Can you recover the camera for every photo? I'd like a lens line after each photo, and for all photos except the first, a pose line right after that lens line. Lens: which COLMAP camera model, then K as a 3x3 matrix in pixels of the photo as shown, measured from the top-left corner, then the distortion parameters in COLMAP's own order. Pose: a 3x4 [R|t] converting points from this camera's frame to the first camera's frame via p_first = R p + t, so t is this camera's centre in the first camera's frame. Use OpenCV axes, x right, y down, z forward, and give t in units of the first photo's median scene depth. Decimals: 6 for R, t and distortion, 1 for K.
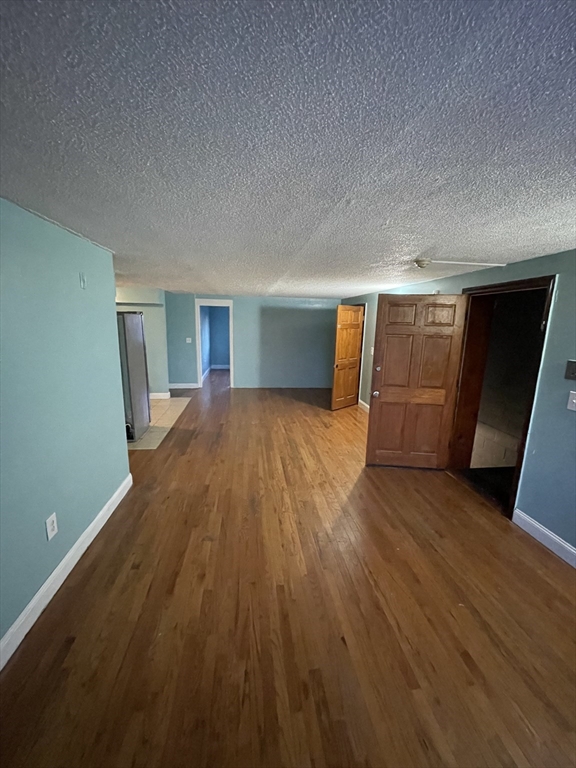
lens RADIAL K [[308.3, 0, 288.0], [0, 308.3, 384.0], [0, 0, 1]] dist [-0.001122, -0.000121]
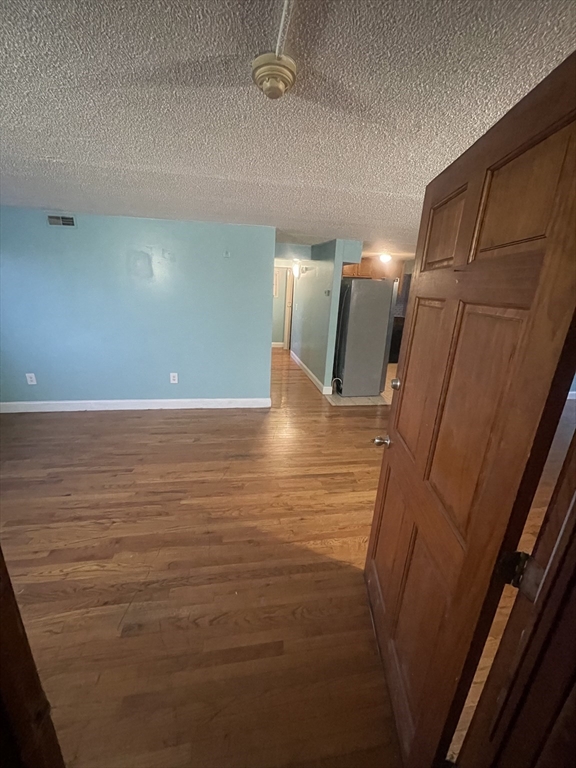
lens RADIAL K [[308.3, 0, 288.0], [0, 308.3, 384.0], [0, 0, 1]] dist [-0.001122, -0.000121]
pose [[0.032801, 0.276522, -0.960448, 0.873116], [-0.232800, 0.936647, 0.261719, -0.162334], [0.971971, 0.215007, 0.095097, 1.053437]]
